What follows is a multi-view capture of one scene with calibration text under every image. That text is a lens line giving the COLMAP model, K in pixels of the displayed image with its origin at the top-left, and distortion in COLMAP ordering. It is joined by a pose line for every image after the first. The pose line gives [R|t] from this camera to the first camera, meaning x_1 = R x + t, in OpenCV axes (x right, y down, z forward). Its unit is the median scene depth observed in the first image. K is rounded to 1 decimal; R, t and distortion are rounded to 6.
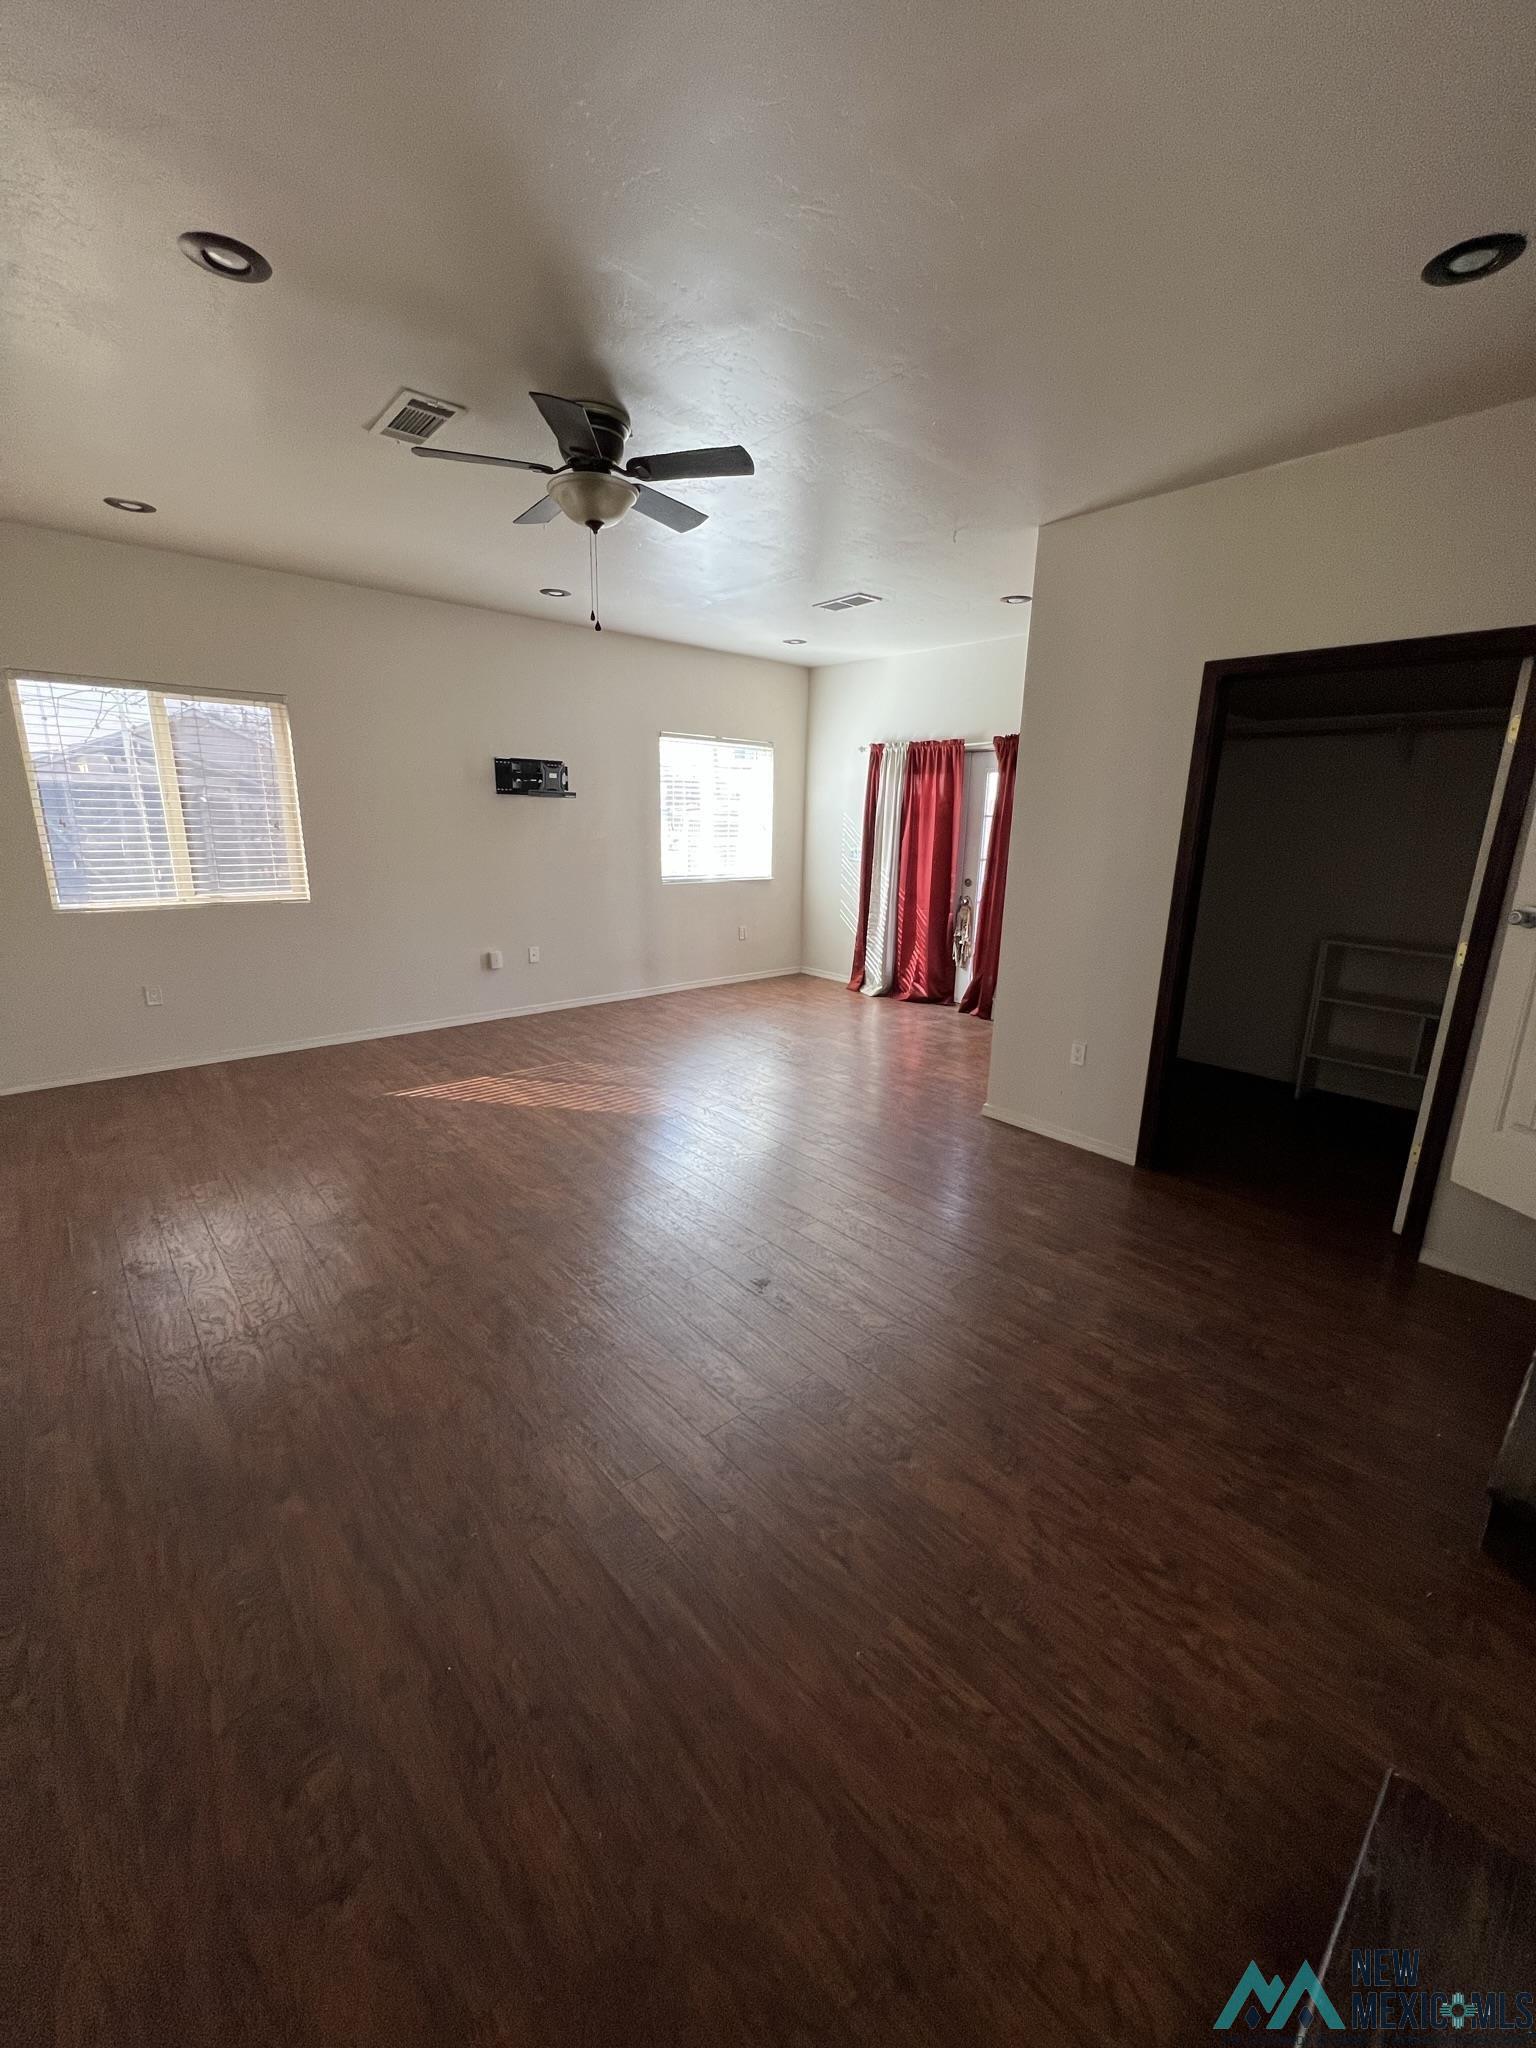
lens RADIAL K [[818.3, 0, 780.7], [0, 818.3, 1015.8], [0, 0, 1]] dist [-0.001516, 0.000693]
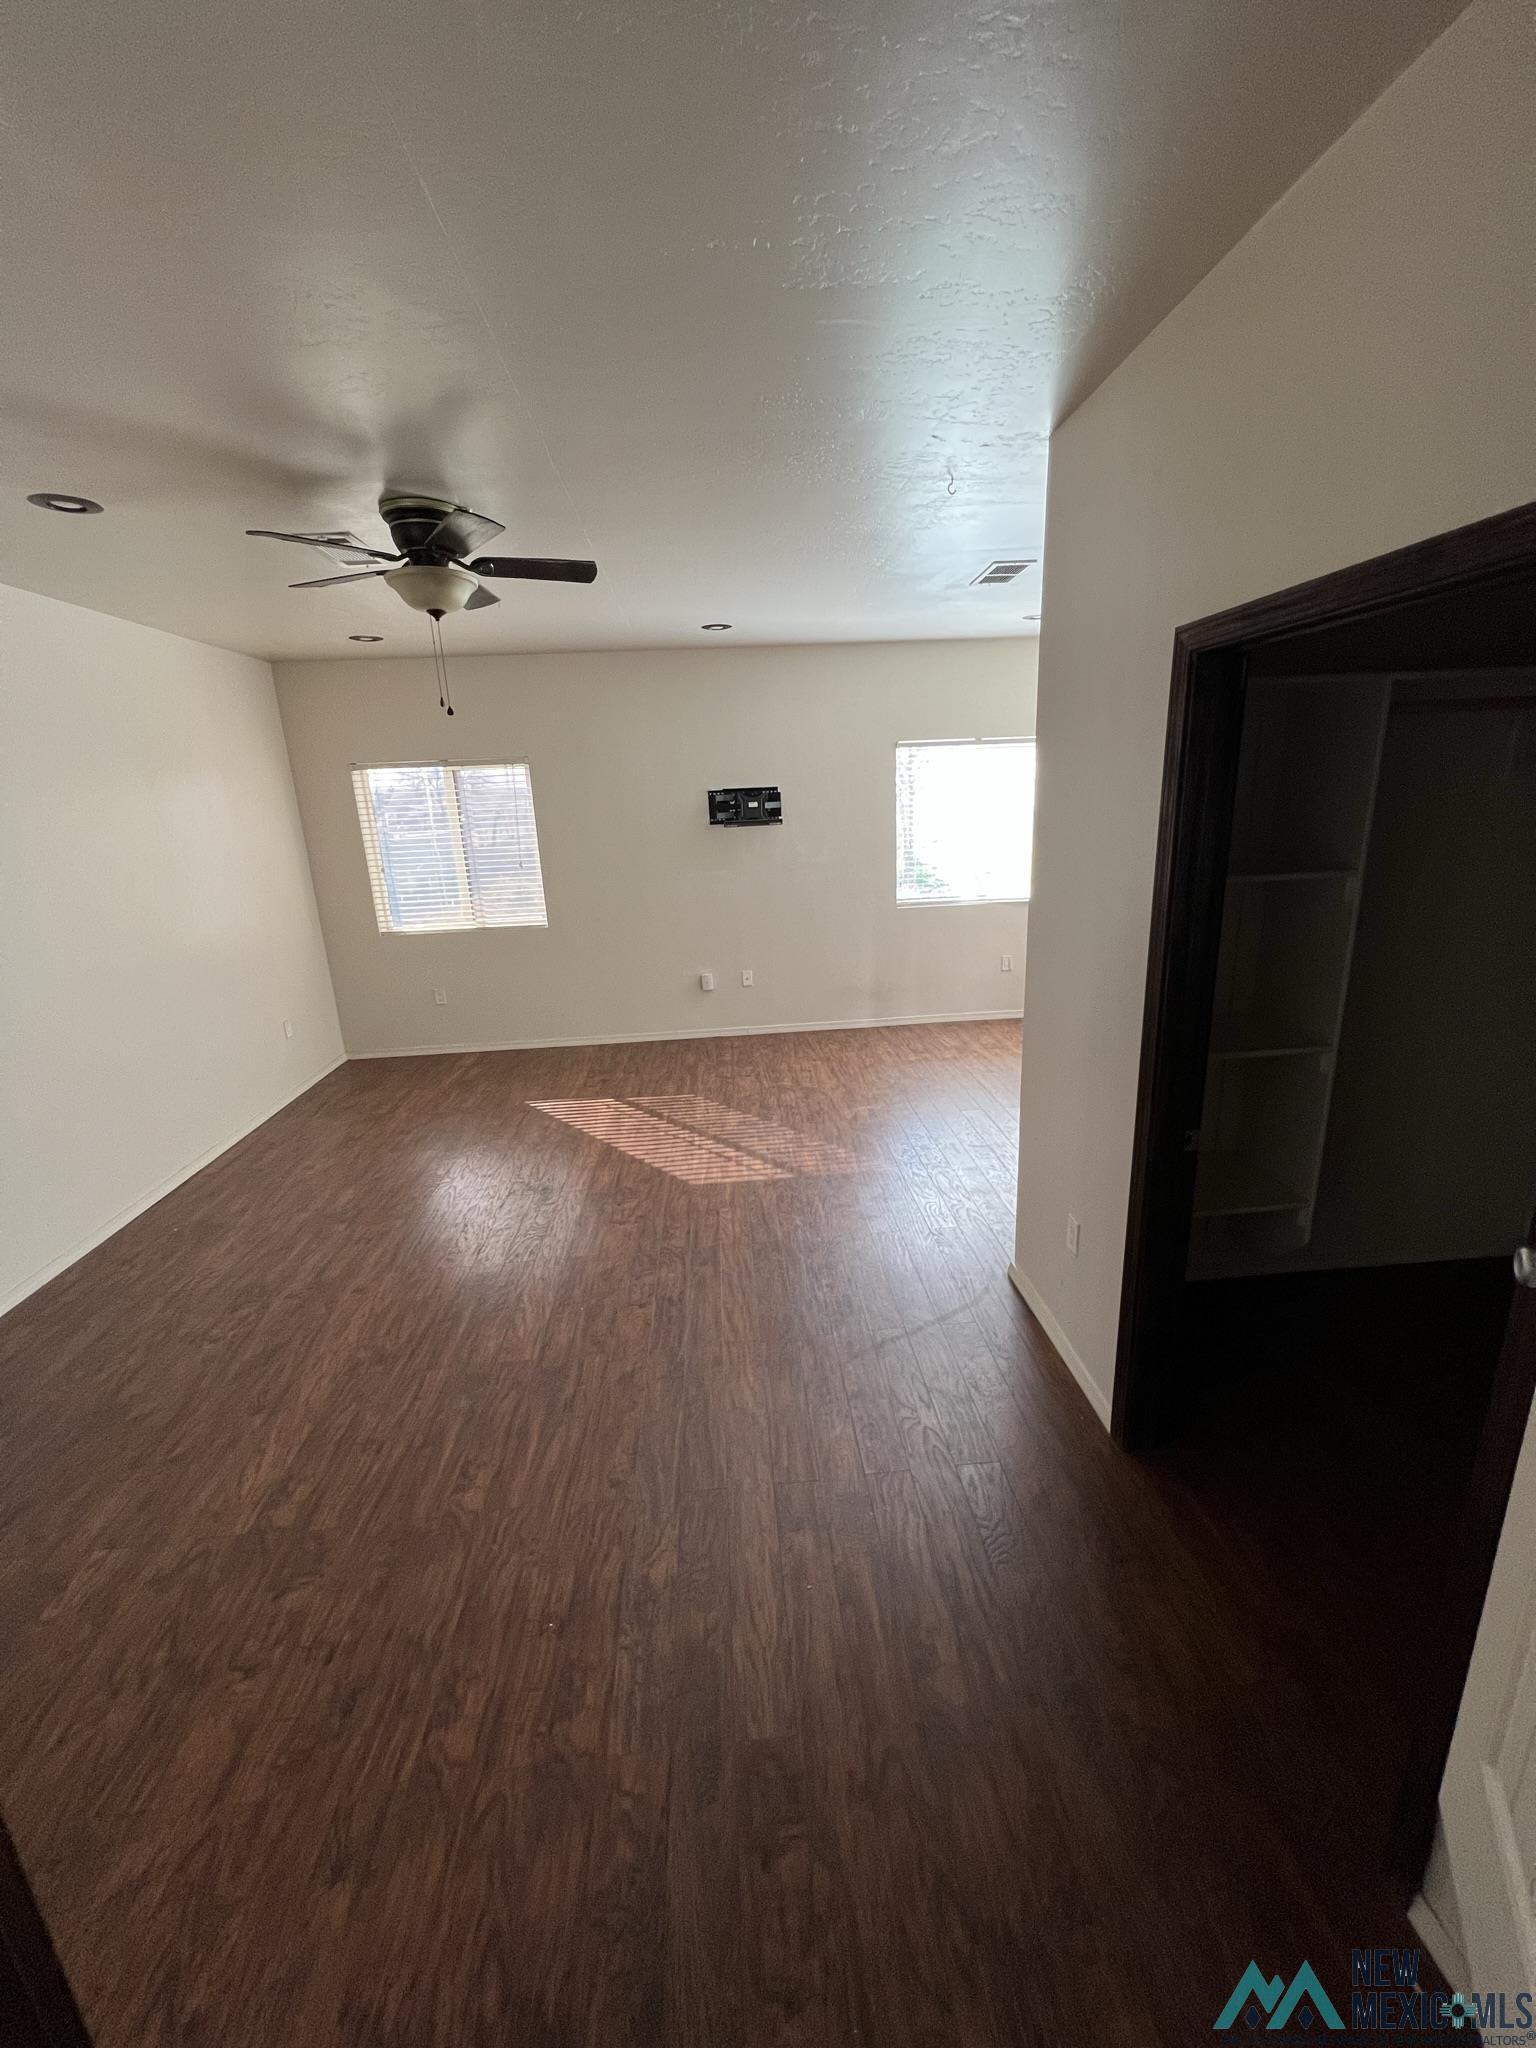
lens RADIAL K [[818.3, 0, 776.6], [0, 818.3, 1021.6], [0, 0, 1]] dist [-0.001516, 0.000693]
pose [[0.794672, 0.113644, -0.596306, 0.452125], [-0.091584, 0.993521, 0.067294, -0.121624], [0.600090, 0.001135, 0.799931, 0.265381]]
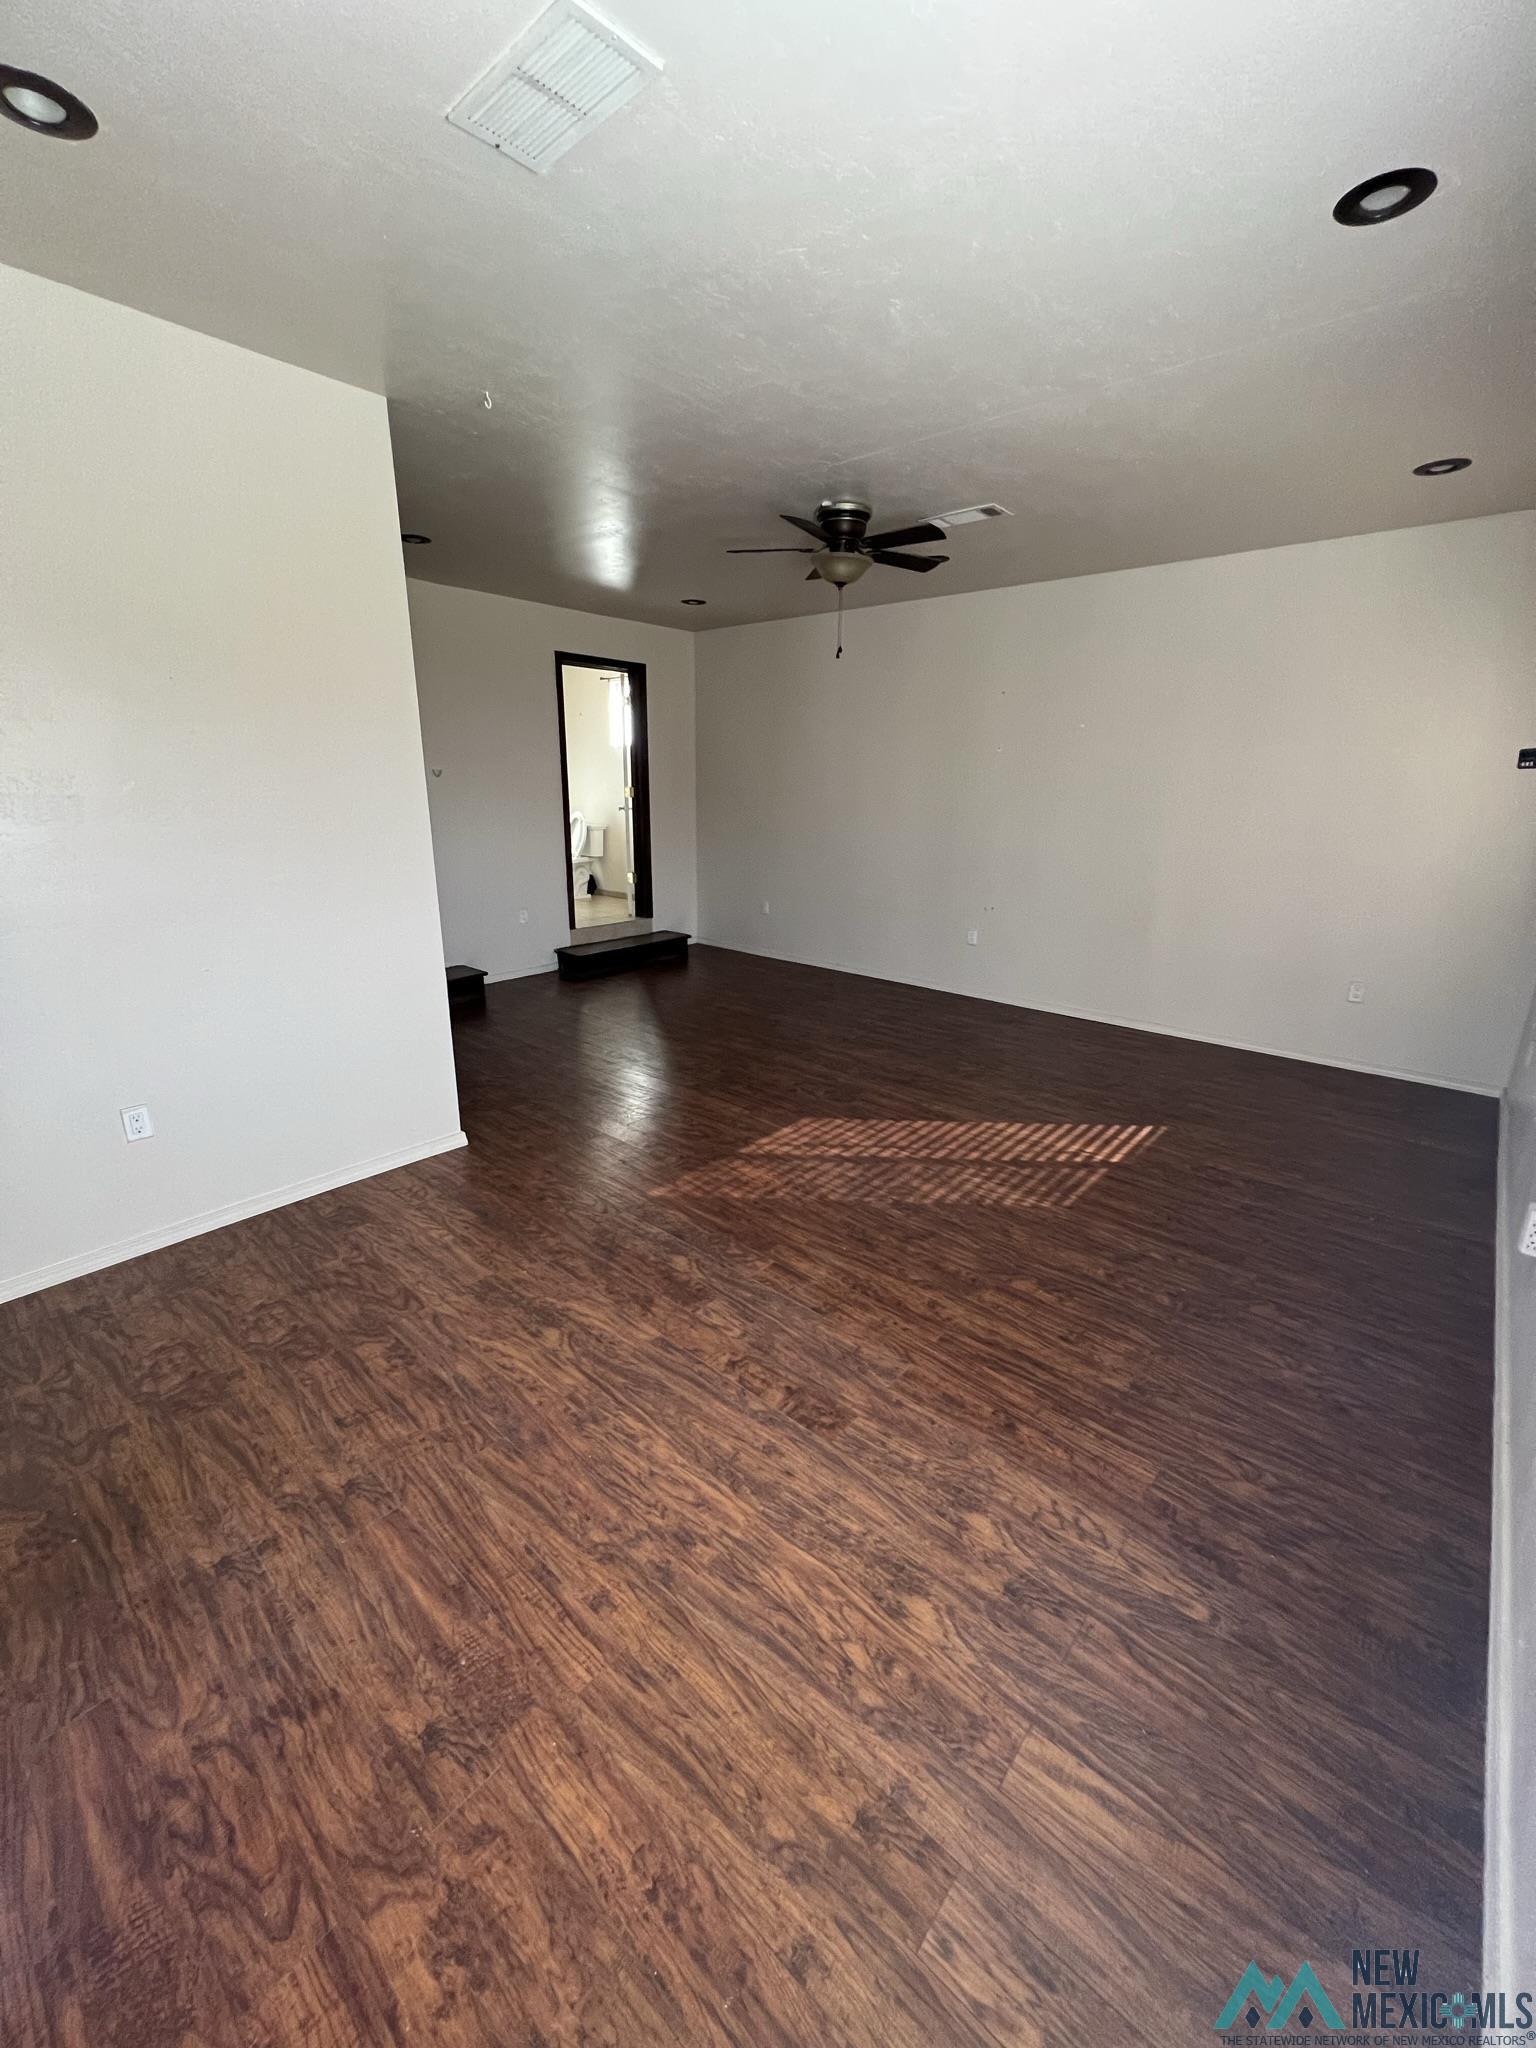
lens RADIAL K [[818.3, 0, 772.6], [0, 818.3, 1021.2], [0, 0, 1]] dist [-0.001516, 0.000693]
pose [[-0.992515, 0.006990, -0.121924, 0.037565], [-0.055385, 0.864024, 0.500395, -0.390675], [0.108844, 0.503402, -0.857169, 1.548392]]
